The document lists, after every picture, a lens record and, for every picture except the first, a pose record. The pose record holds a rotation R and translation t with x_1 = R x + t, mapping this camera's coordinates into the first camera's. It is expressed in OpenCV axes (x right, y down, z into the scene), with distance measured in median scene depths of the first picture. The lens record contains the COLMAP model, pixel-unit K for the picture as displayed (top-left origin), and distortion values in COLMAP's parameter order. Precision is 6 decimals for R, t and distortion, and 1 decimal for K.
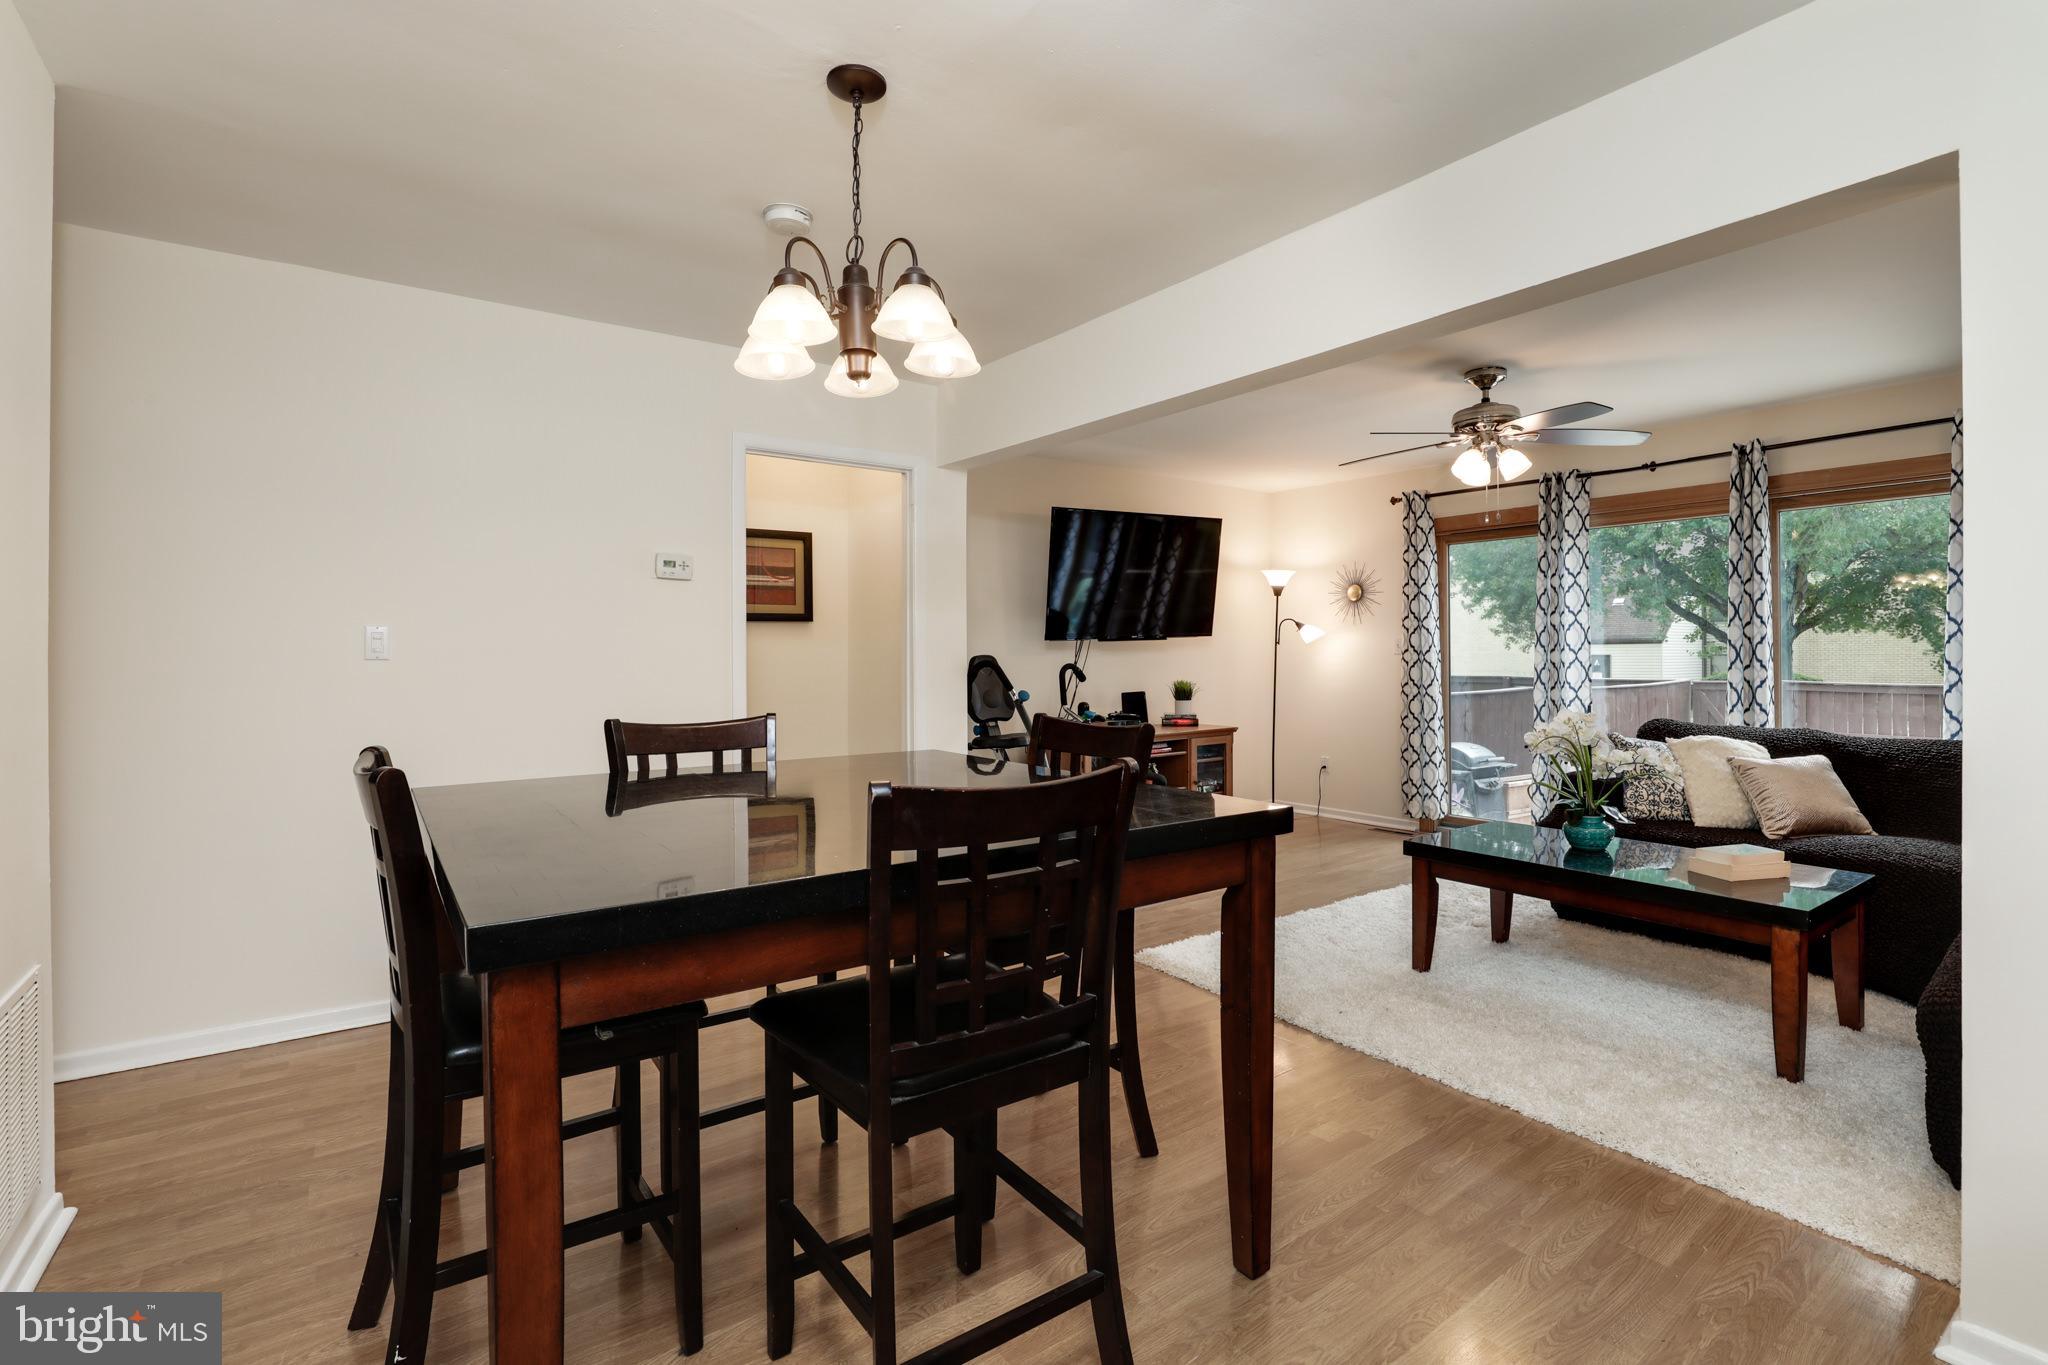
lens RADIAL K [[943.1, 0, 1056.2], [0, 943.1, 653.8], [0, 0, 1]] dist [-0.025688, 0.005621]
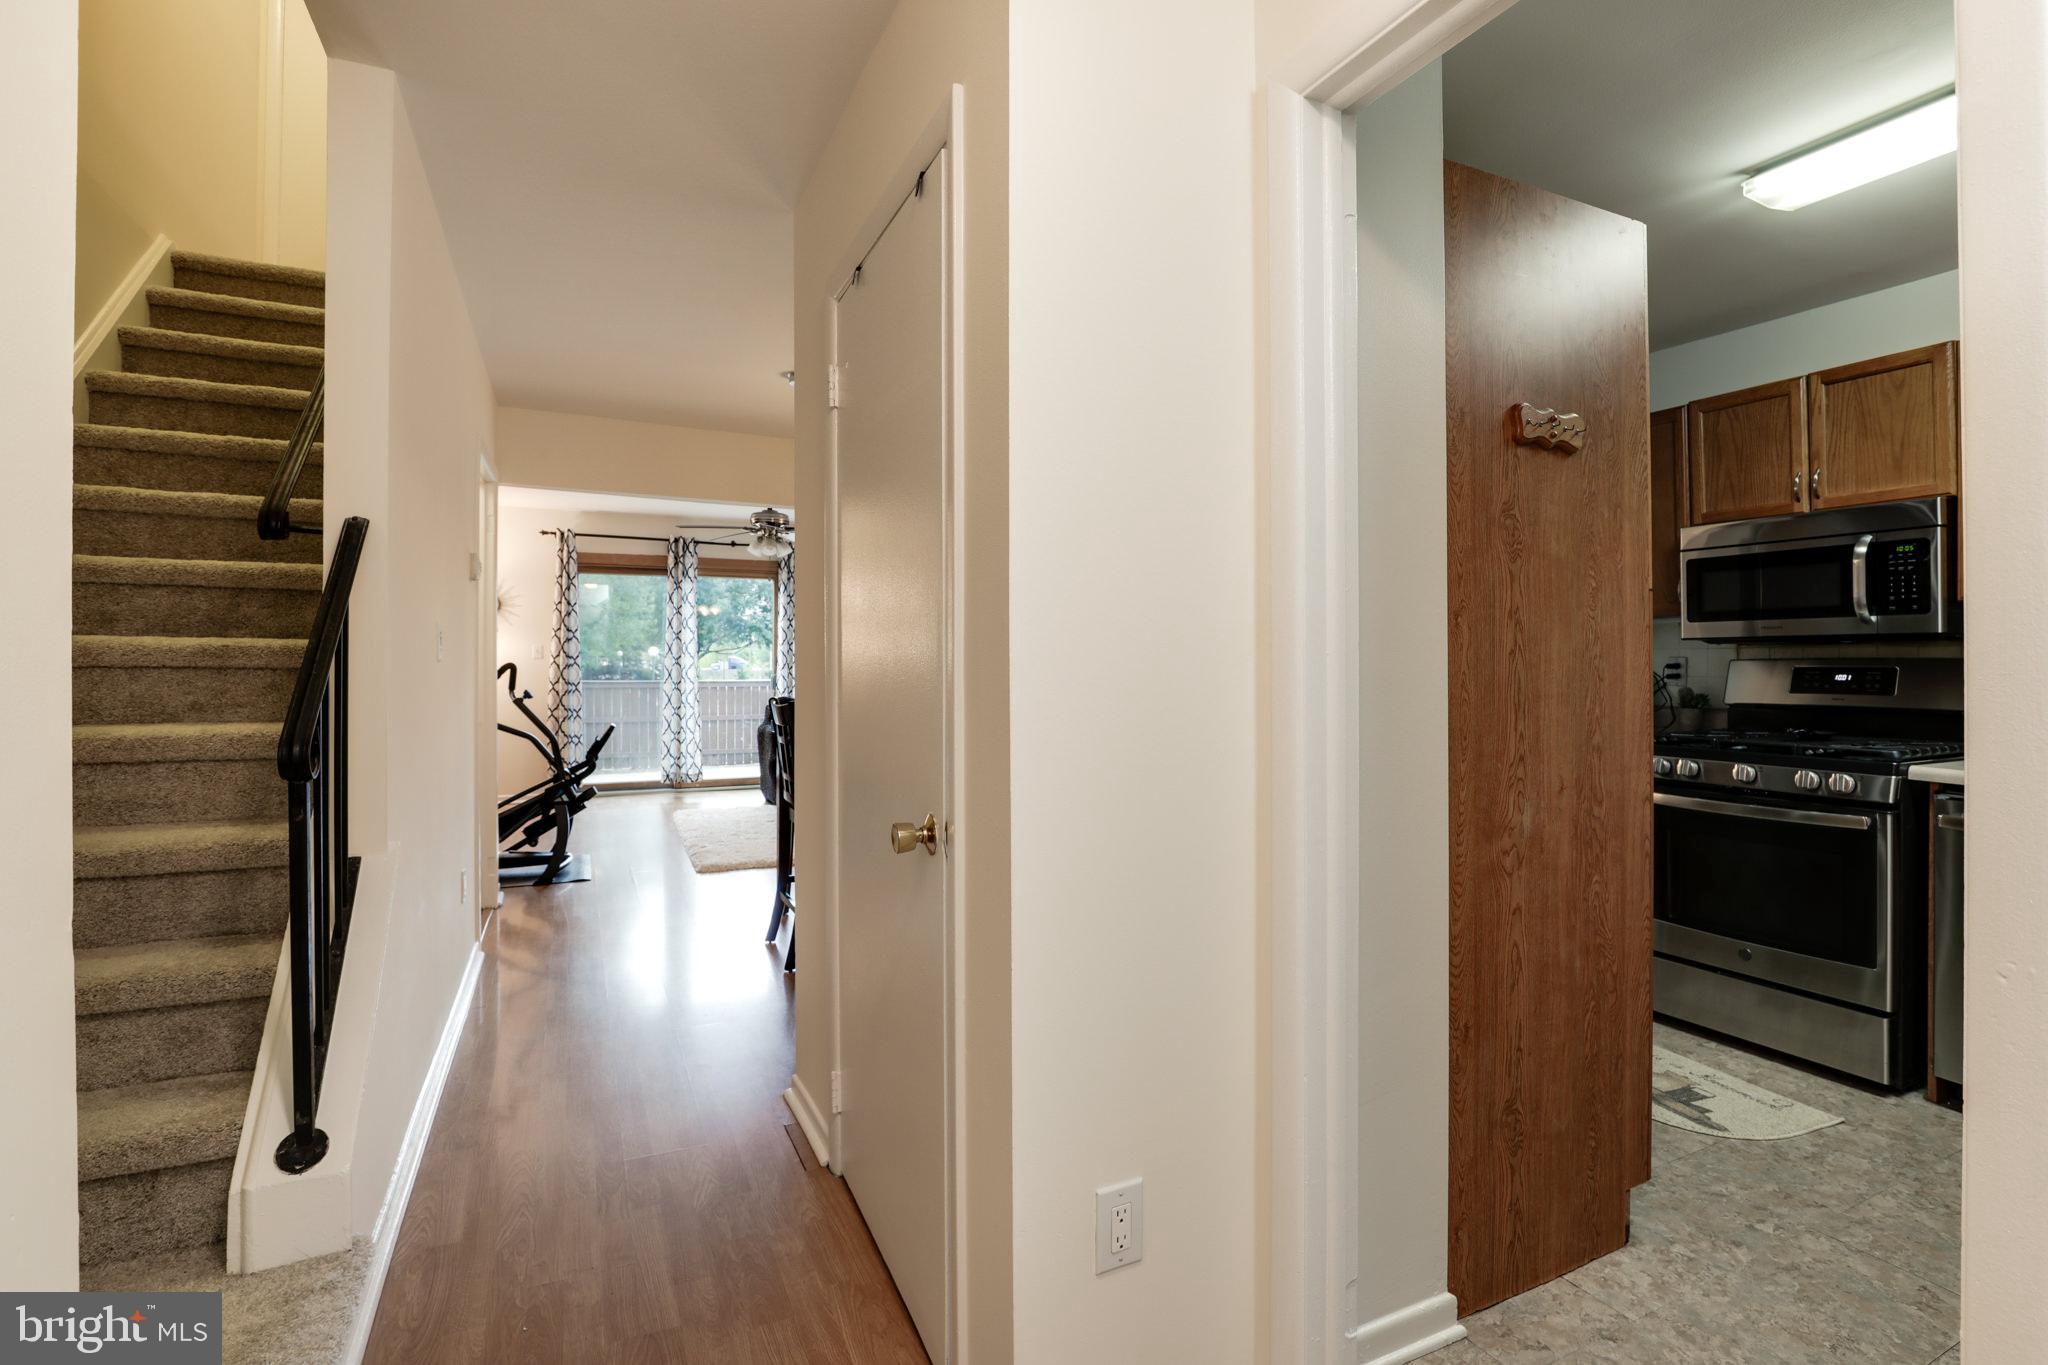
lens RADIAL K [[943.1, 0, 1043.9], [0, 943.1, 666.8], [0, 0, 1]] dist [-0.025688, 0.005621]
pose [[0.215029, -0.001134, 0.976607, -0.788850], [-0.007098, 0.999971, 0.002724, 0.004817], [-0.976582, -0.007518, 0.215014, 0.109273]]
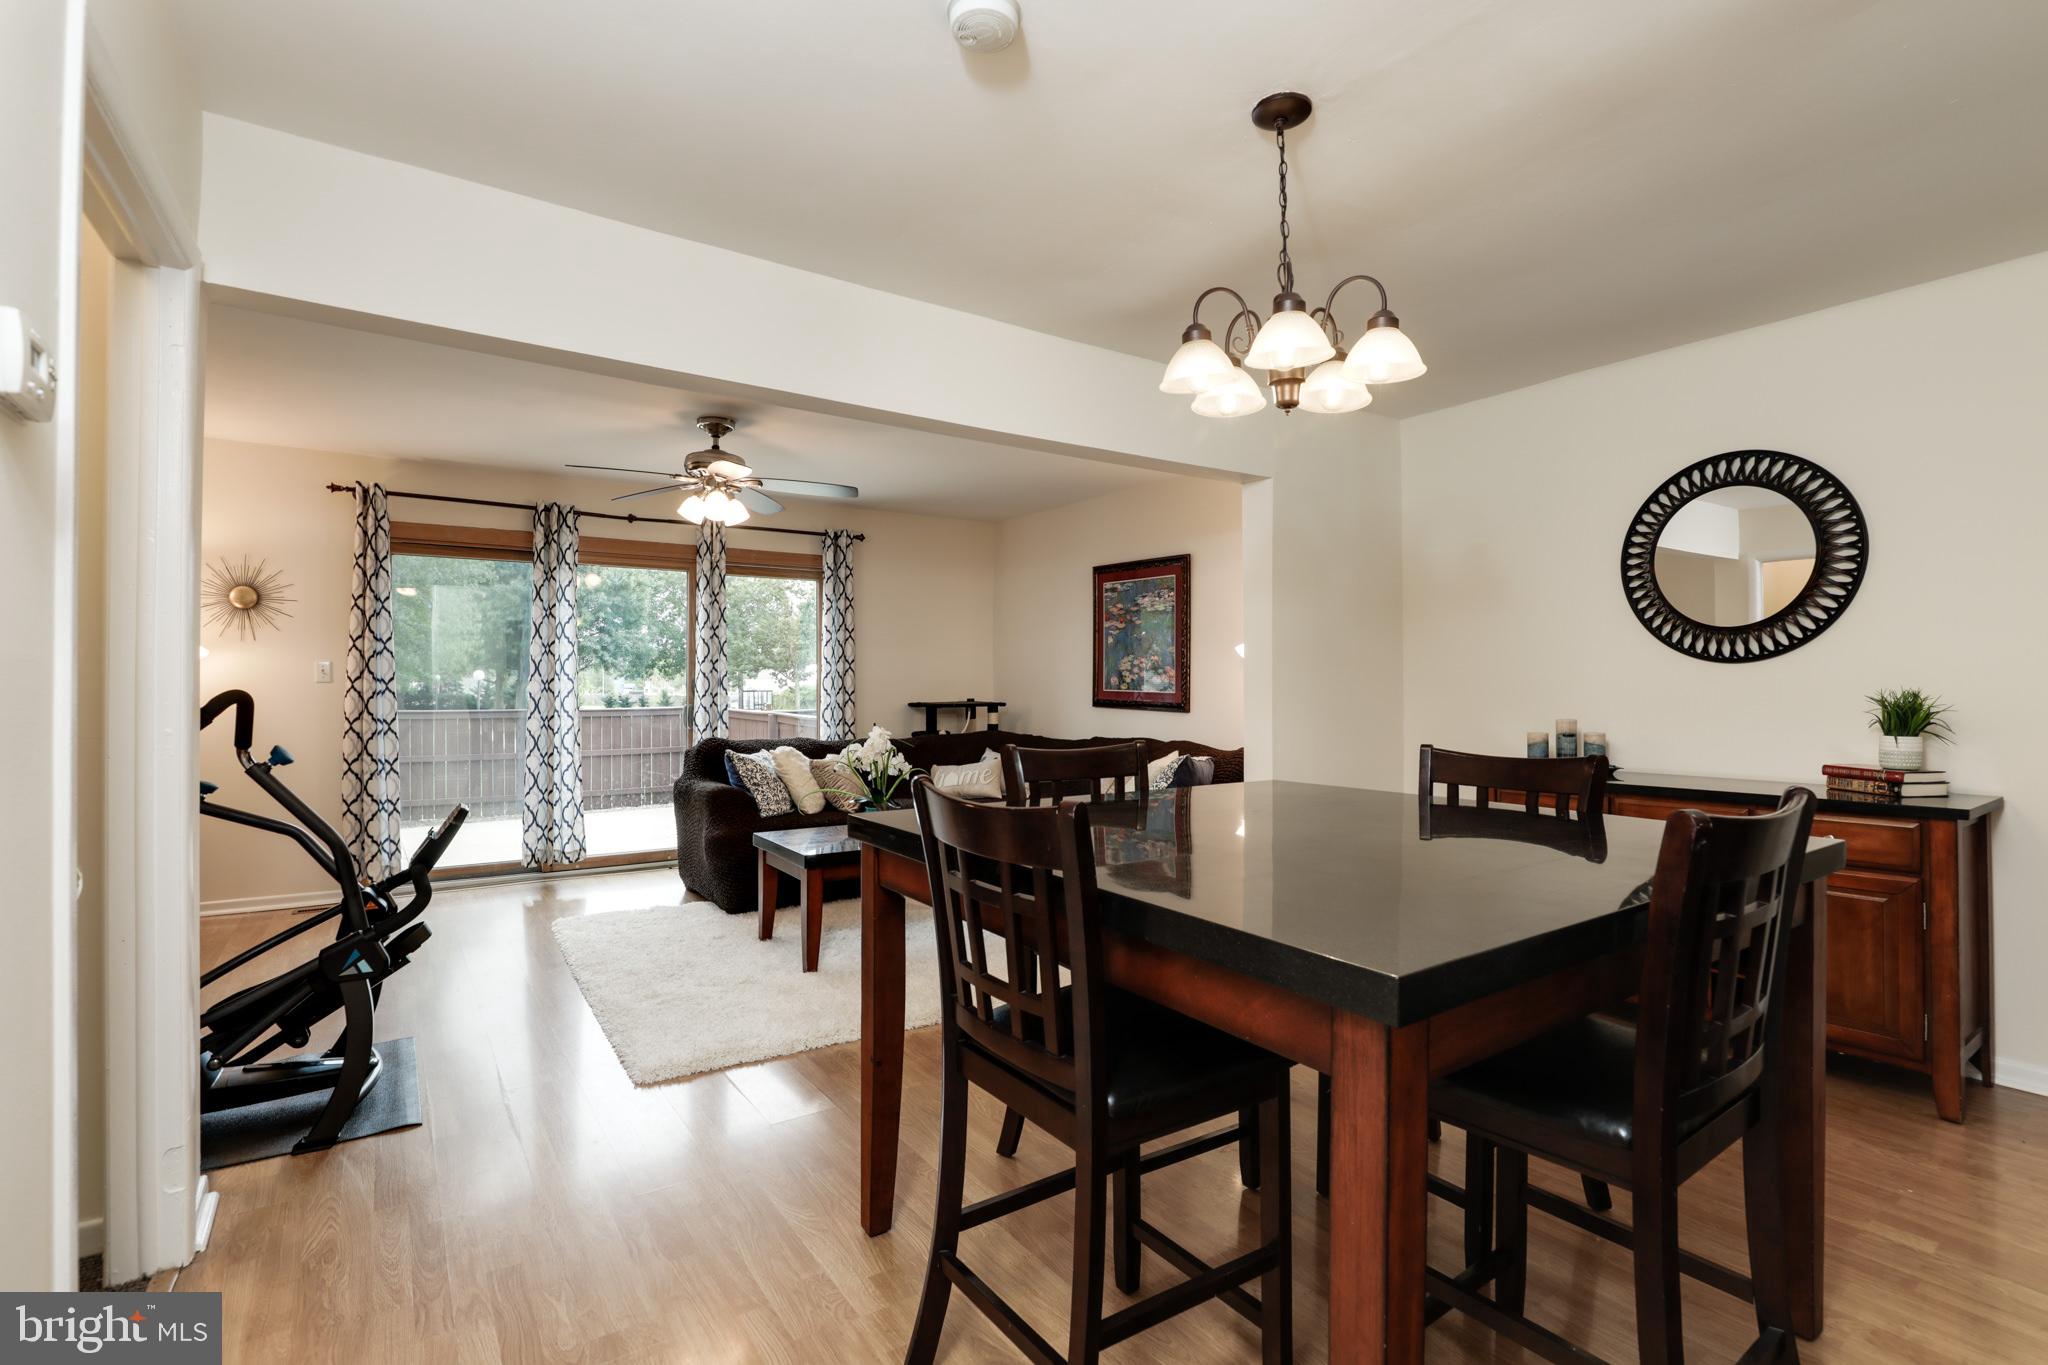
lens RADIAL K [[943.1, 0, 1025.3], [0, 943.1, 682.6], [0, 0, 1]] dist [-0.025688, 0.005621]
pose [[0.080255, 0.007284, 0.996748, -0.427490], [-0.004358, 0.999966, -0.006956, 0.004782], [-0.996765, -0.003786, 0.080284, 0.401446]]
